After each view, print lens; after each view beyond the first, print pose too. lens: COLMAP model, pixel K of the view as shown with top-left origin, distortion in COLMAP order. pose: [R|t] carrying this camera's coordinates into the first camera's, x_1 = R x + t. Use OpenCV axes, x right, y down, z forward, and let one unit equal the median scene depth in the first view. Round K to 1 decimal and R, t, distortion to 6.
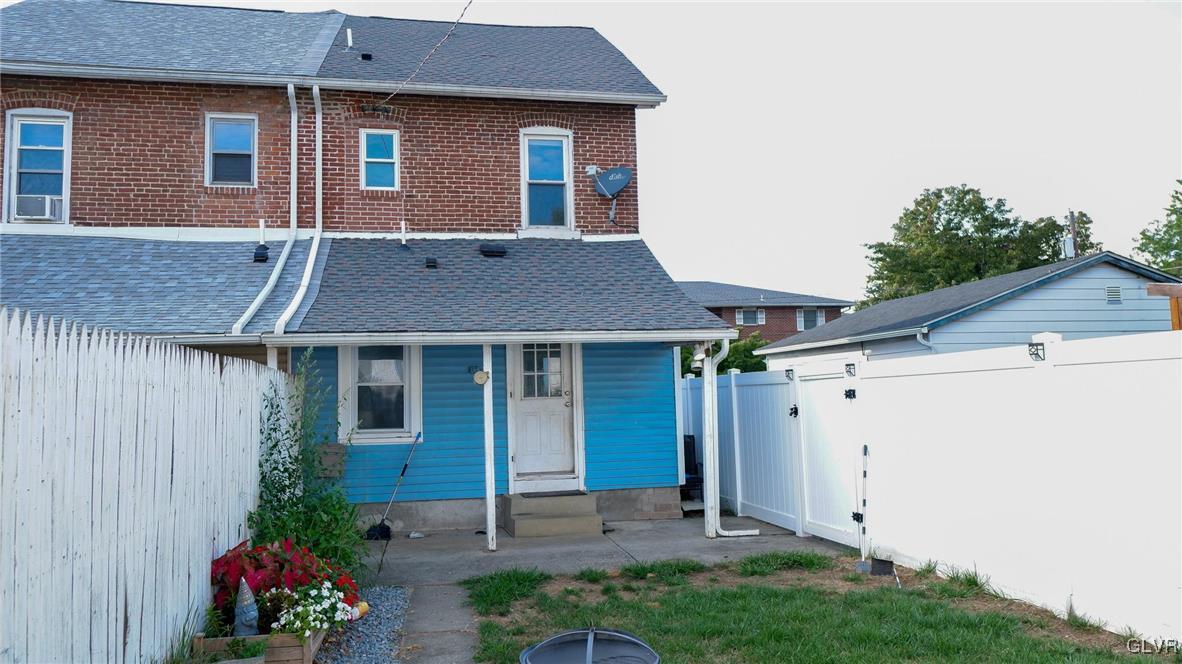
lens RADIAL K [[825.2, 0, 587.4], [0, 825.2, 328.2], [0, 0, 1]] dist [0.000382, -0.000872]
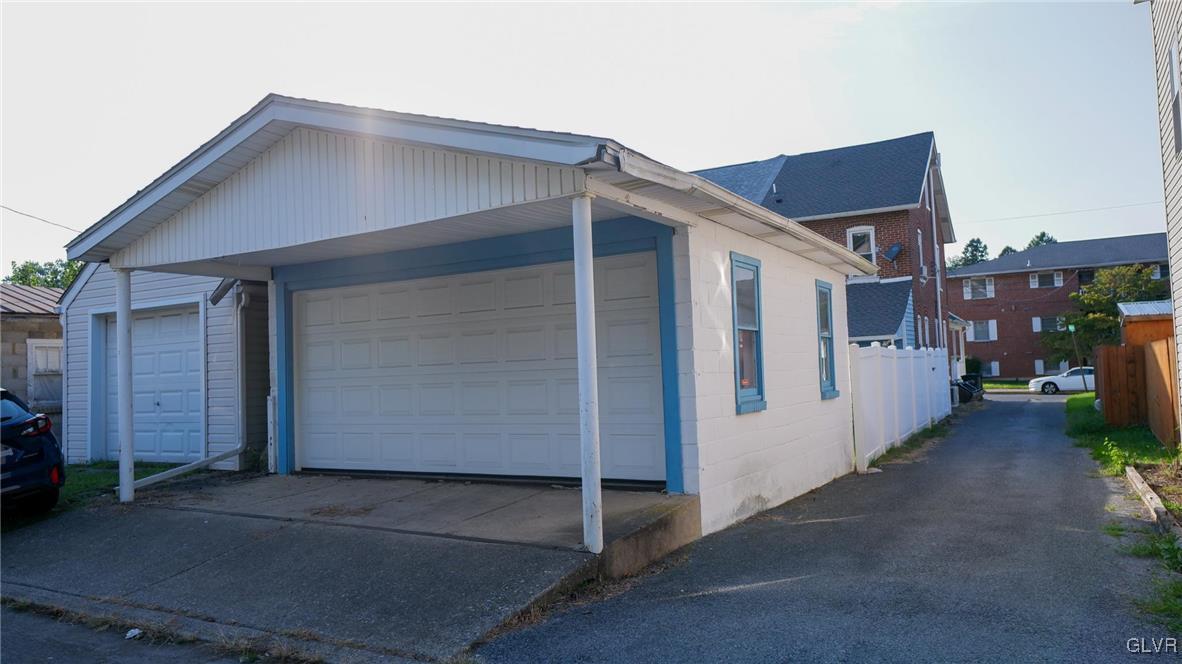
lens RADIAL K [[825.2, 0, 587.4], [0, 825.2, 328.2], [0, 0, 1]] dist [0.000382, -0.000872]
pose [[0.760776, -0.037046, -0.647956, 0.751160], [0.071637, 0.997062, 0.027104, -0.102311], [0.645049, -0.067038, 0.761195, -0.986970]]
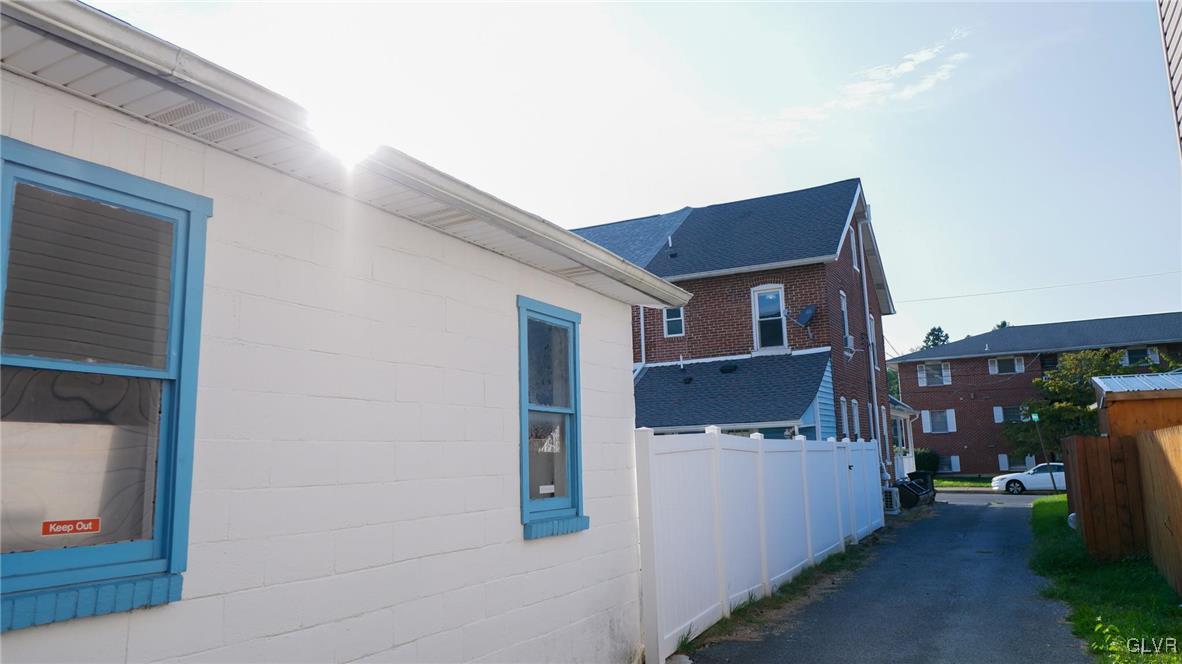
lens RADIAL K [[825.2, 0, 587.4], [0, 825.2, 328.2], [0, 0, 1]] dist [0.000382, -0.000872]
pose [[0.781941, -0.097614, -0.615662, 0.668245], [0.062277, 0.994955, -0.078656, -0.057873], [0.620233, 0.023163, 0.784075, -0.474681]]
